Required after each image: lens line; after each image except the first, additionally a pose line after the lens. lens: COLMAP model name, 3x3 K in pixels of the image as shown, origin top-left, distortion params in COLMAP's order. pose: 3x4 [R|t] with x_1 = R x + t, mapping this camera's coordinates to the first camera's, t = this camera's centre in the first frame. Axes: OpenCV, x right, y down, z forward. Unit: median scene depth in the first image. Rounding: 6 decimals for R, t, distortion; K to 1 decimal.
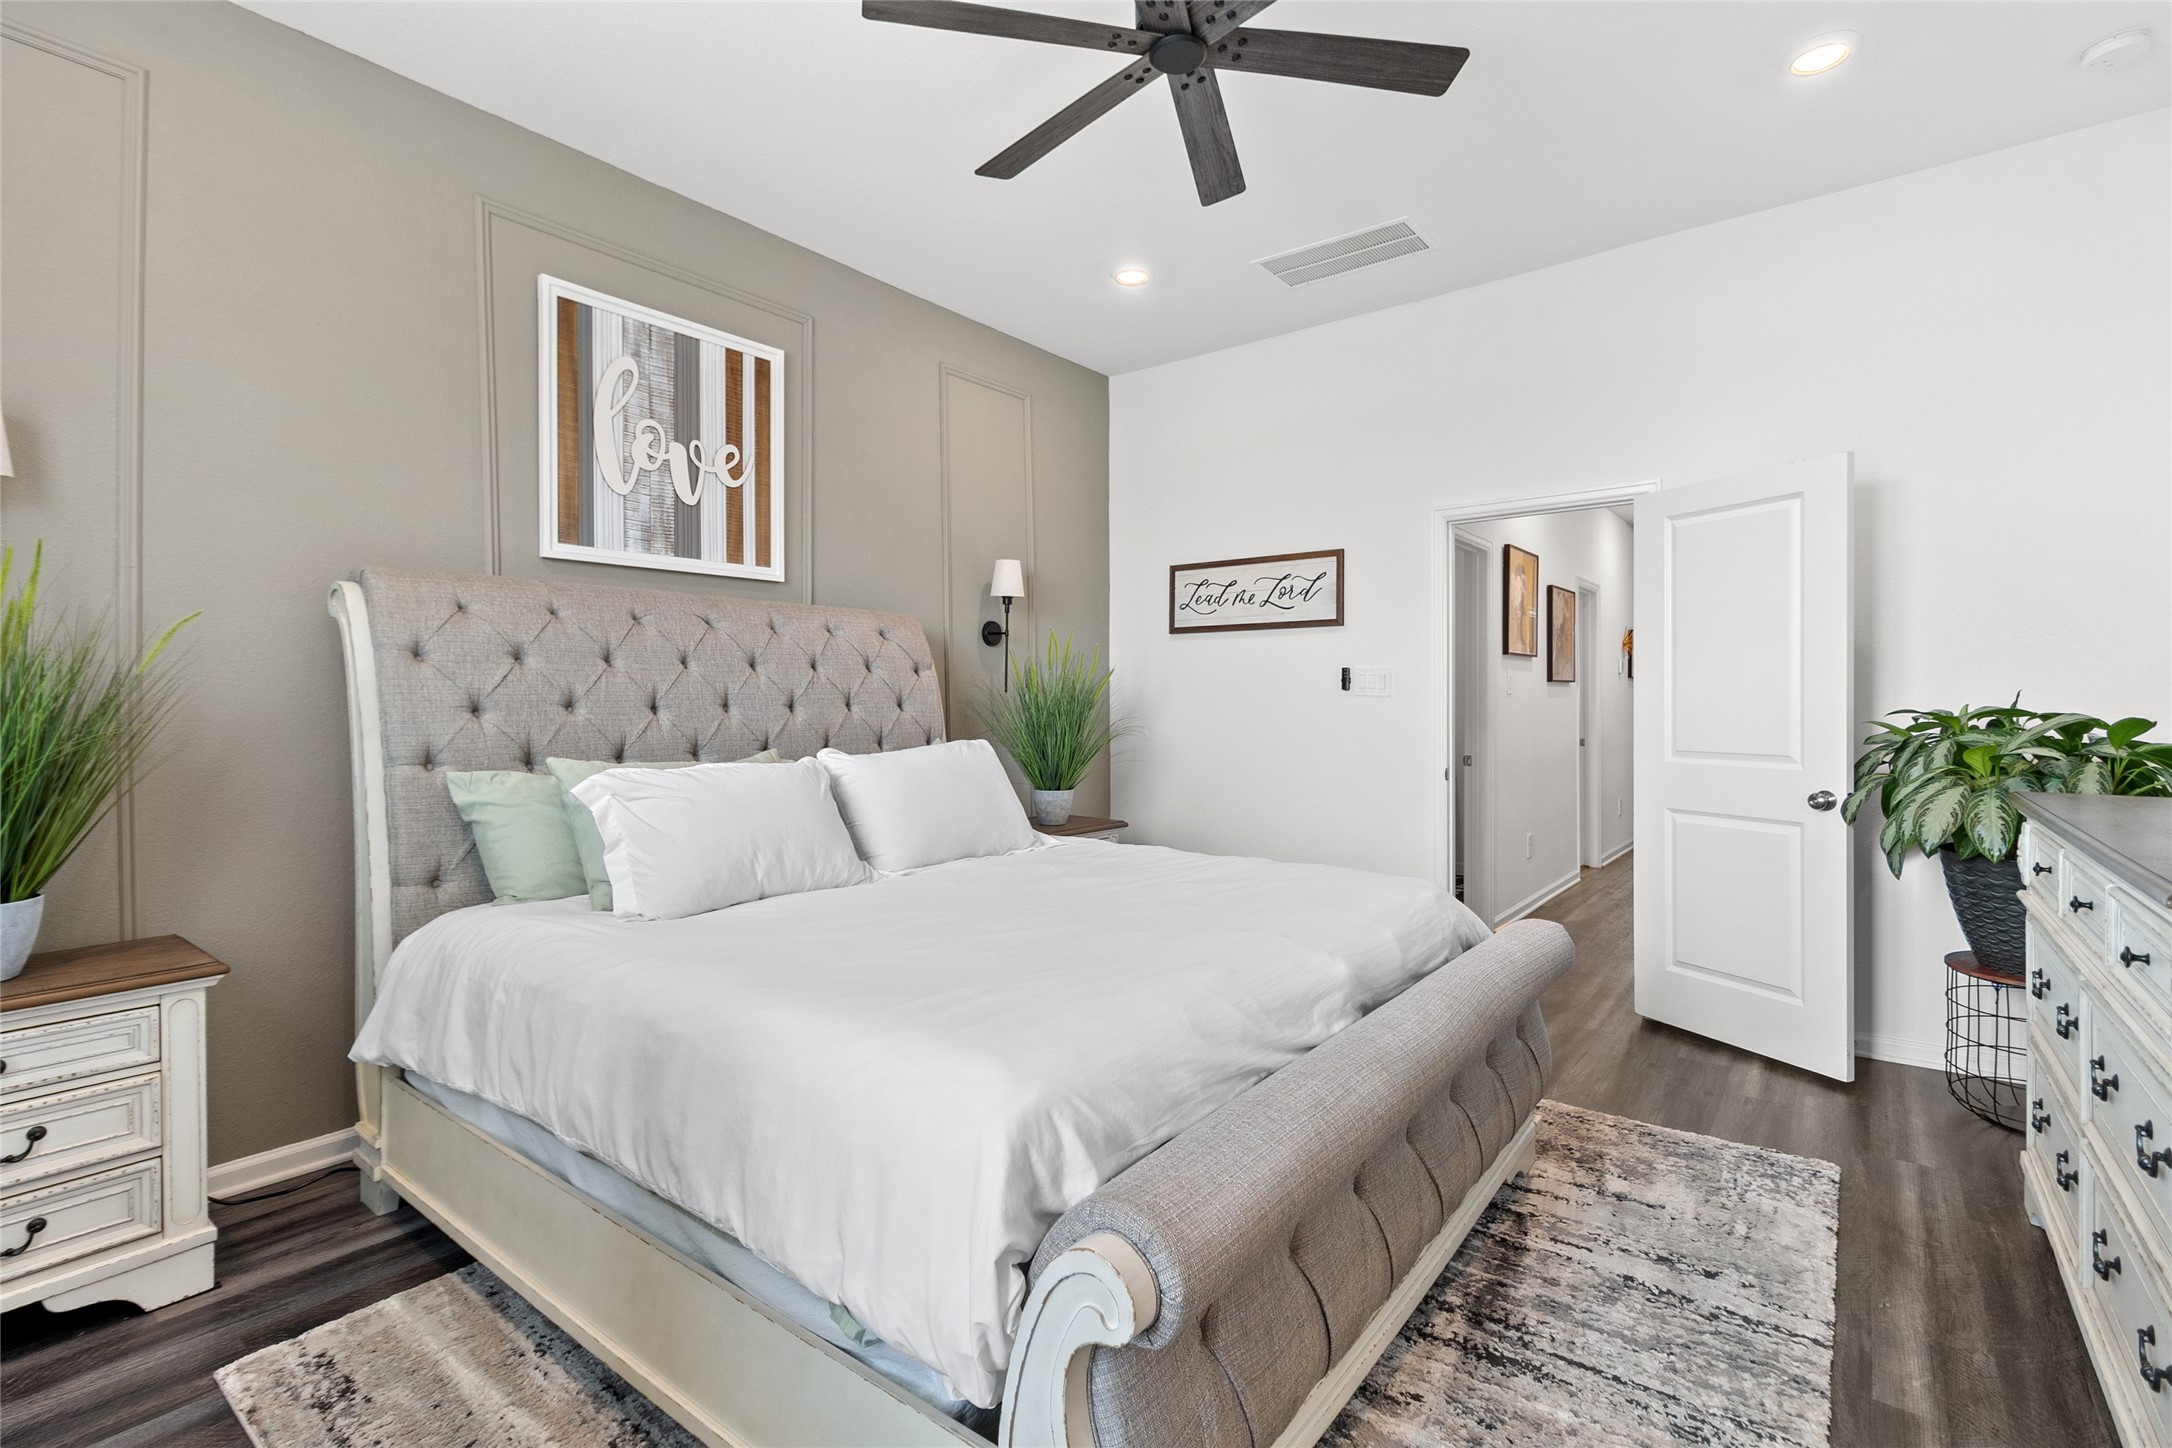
lens RADIAL K [[995.4, 0, 1084.9], [0, 995.4, 714.6], [0, 0, 1]] dist [0.003276, 0.000556]
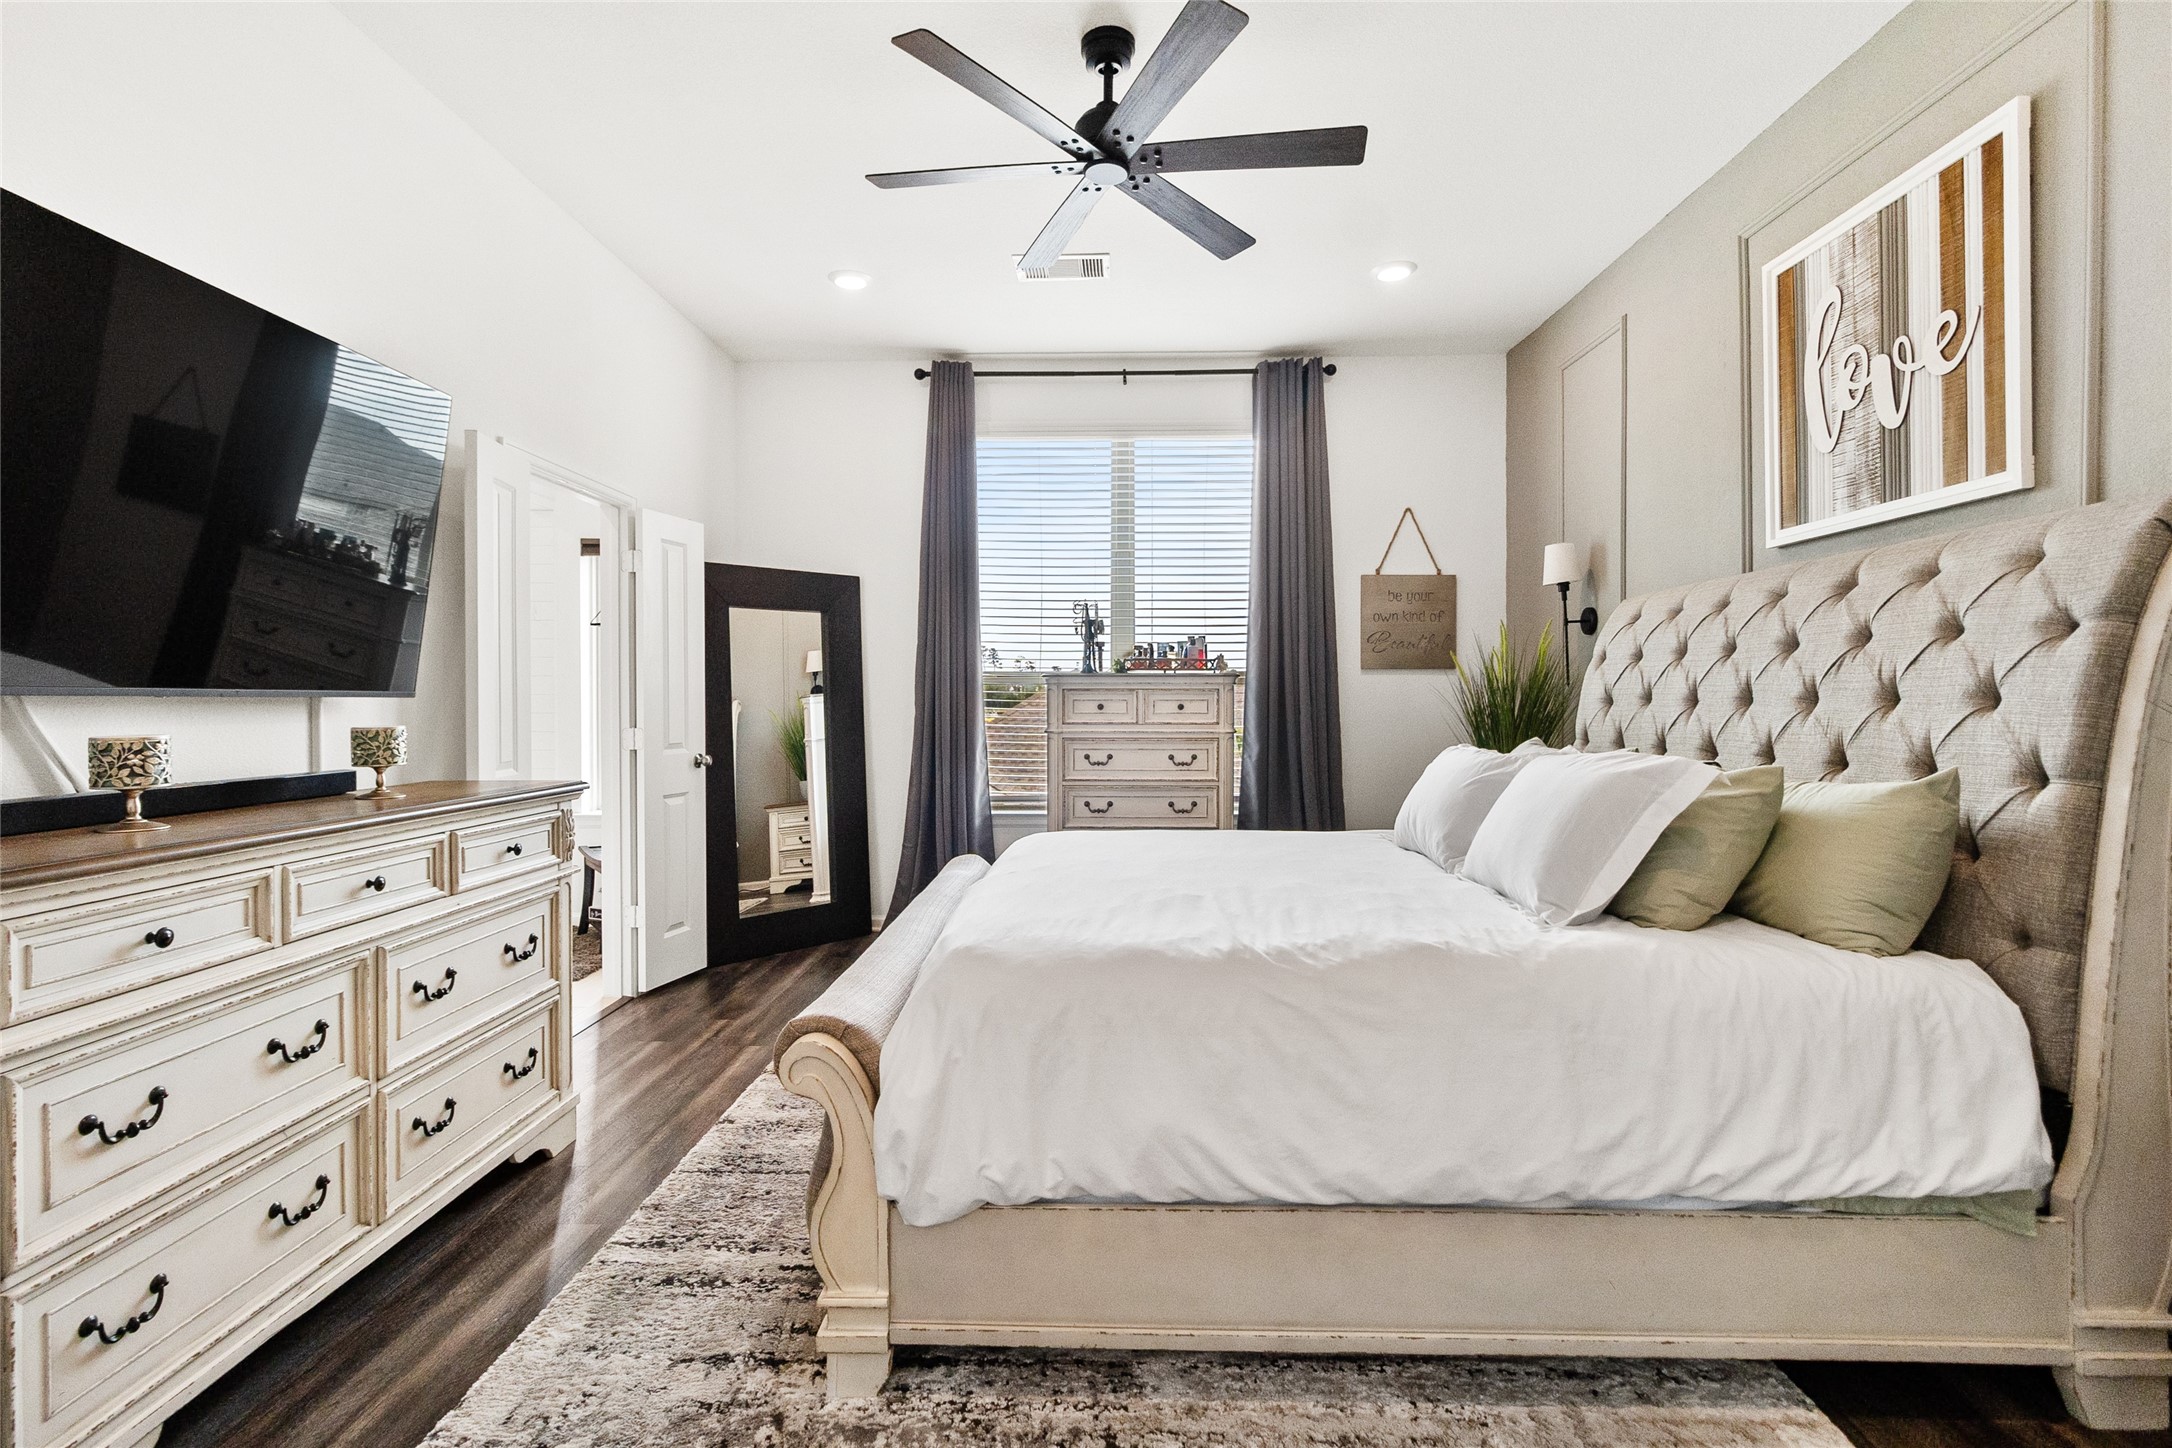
lens RADIAL K [[995.4, 0, 1085.6], [0, 995.4, 706.7], [0, 0, 1]] dist [0.003276, 0.000556]
pose [[-0.794532, 0.010413, -0.607133, 0.539153], [0.002135, 0.999895, 0.014356, -0.014774], [0.607219, 0.010110, -0.794470, 1.232323]]
